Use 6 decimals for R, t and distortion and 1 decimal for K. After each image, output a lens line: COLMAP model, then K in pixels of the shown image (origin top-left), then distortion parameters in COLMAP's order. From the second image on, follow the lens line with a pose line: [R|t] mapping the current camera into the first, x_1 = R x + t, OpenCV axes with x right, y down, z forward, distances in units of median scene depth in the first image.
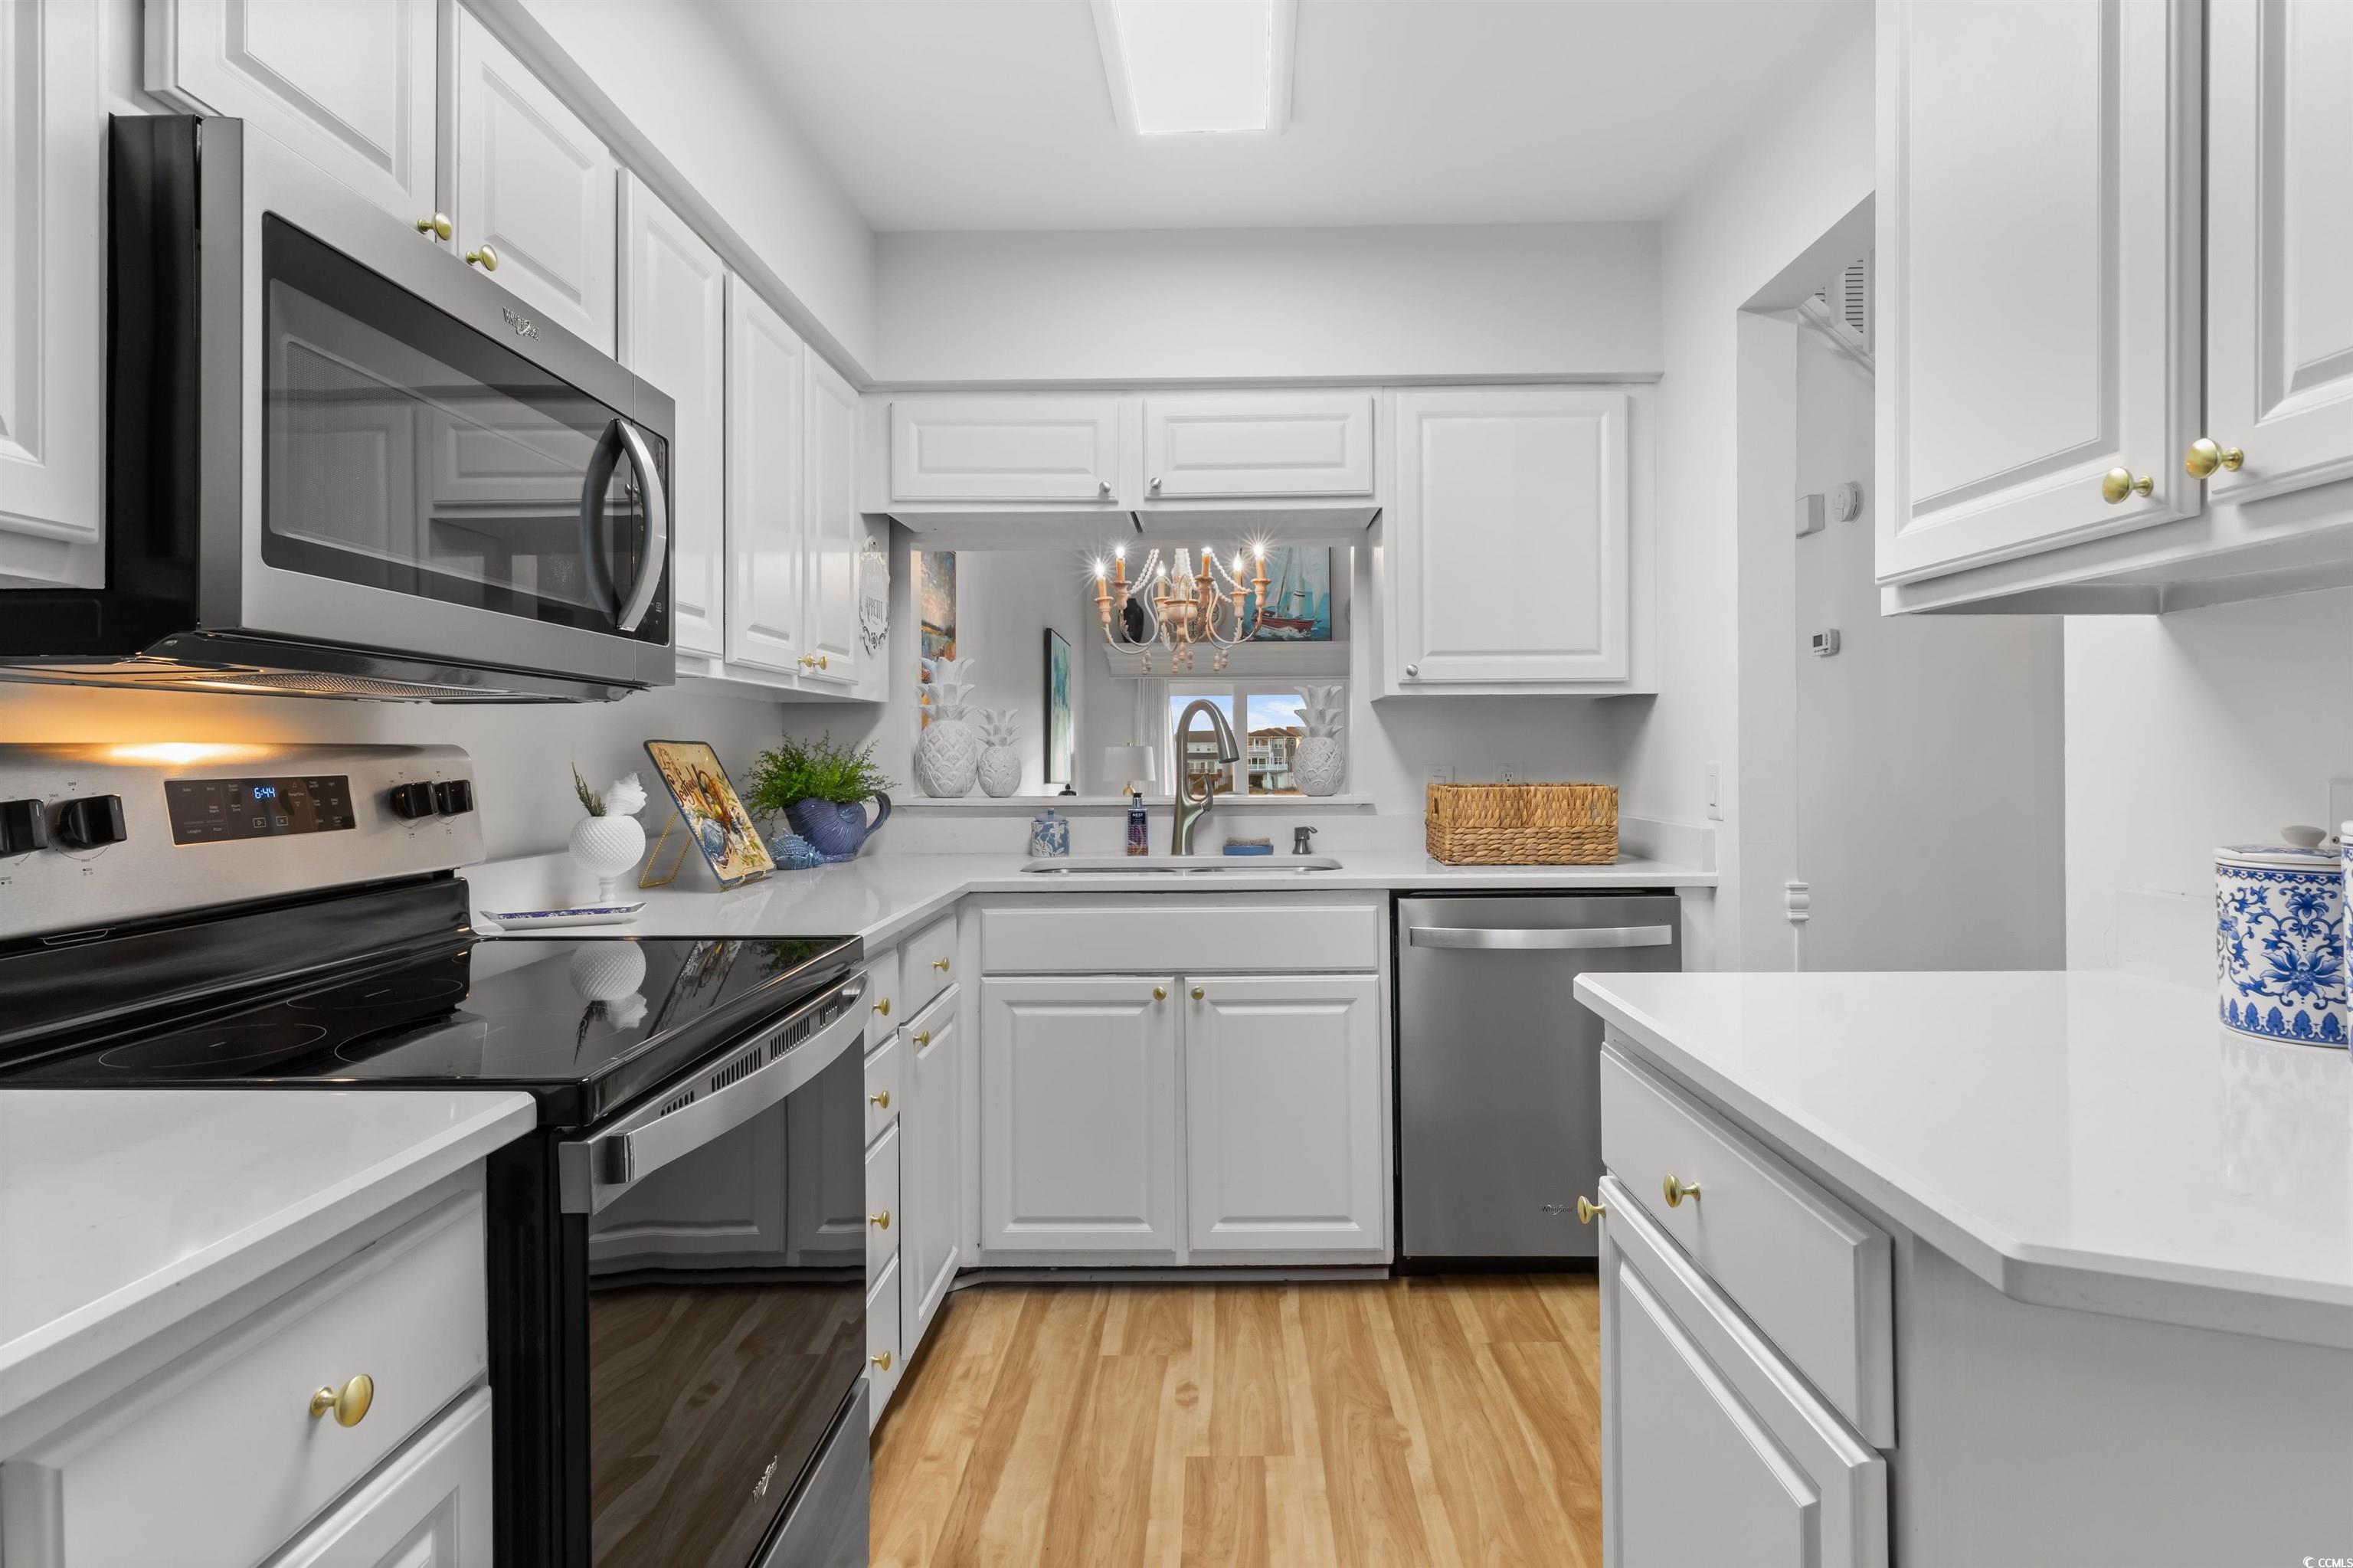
lens RADIAL K [[1204.4, 0, 1204.2], [0, 1204.4, 745.2], [0, 0, 1]] dist [0.002662, 0.000190]
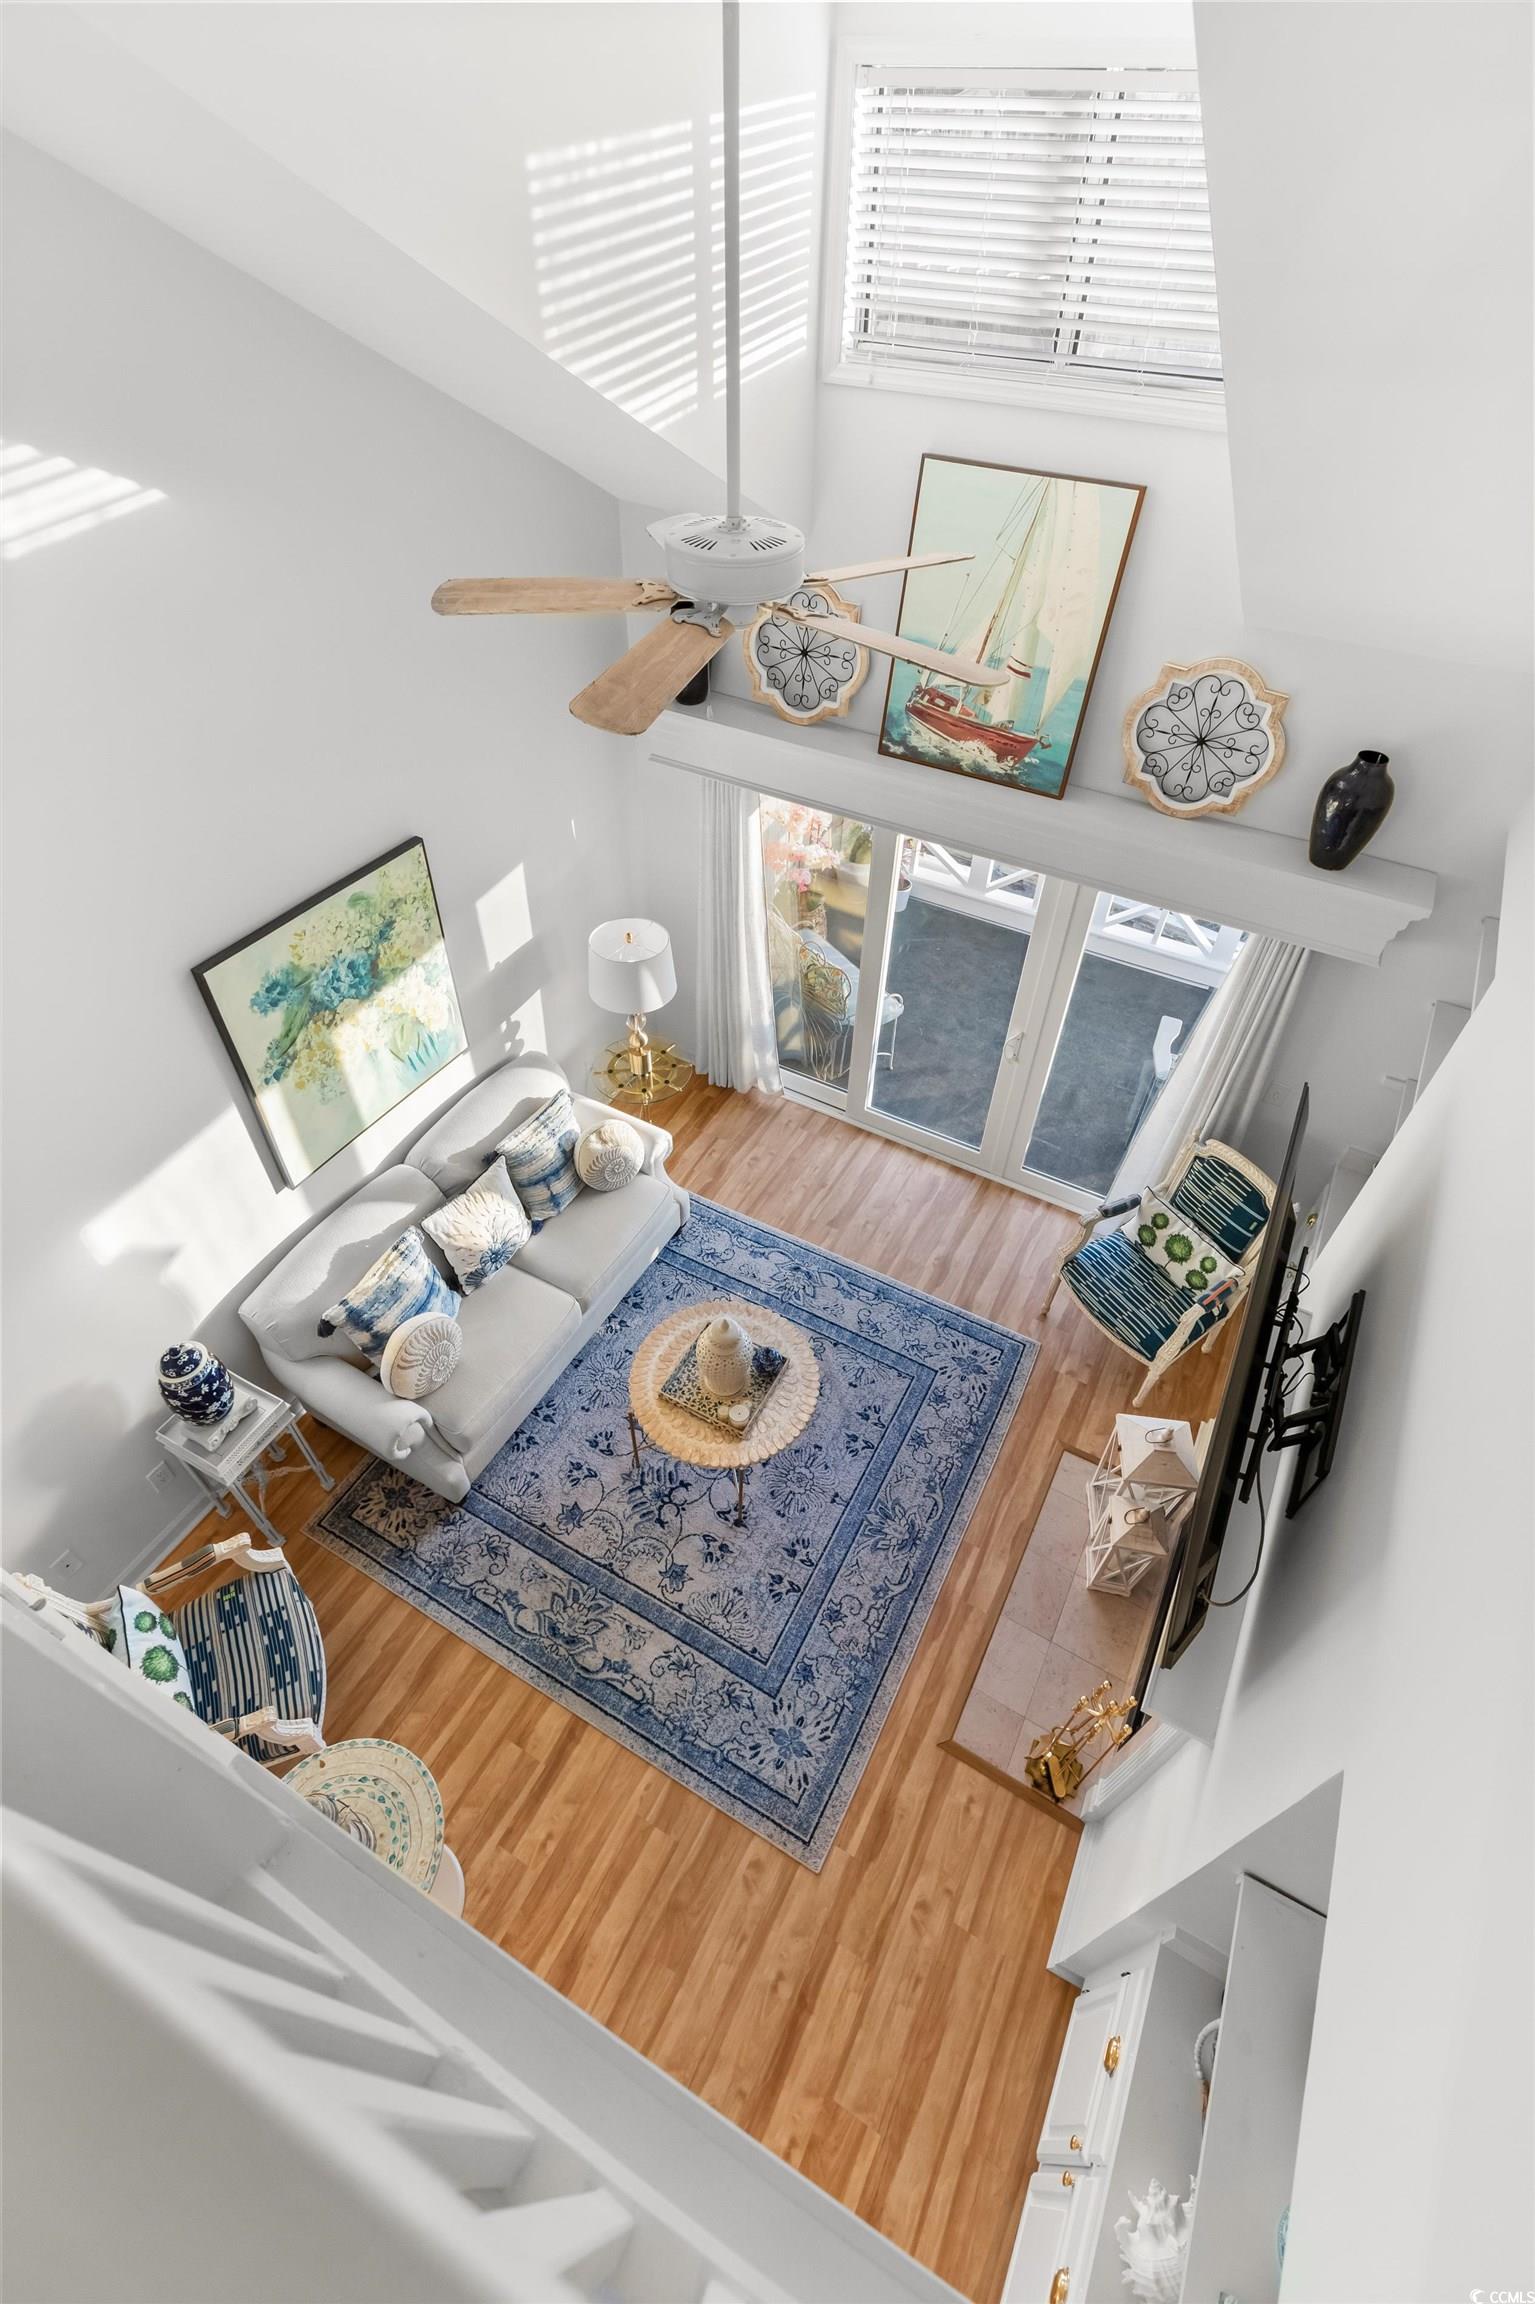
lens RADIAL K [[1030.6, 0, 760.2], [0, 1030.6, 1146.0], [0, 0, 1]] dist [0.004369, -0.000604]
pose [[0.878399, 0.352952, -0.322242, 0.686039], [-0.013441, 0.692226, 0.721555, -1.055769], [0.477739, -0.629482, 0.612795, 2.417355]]
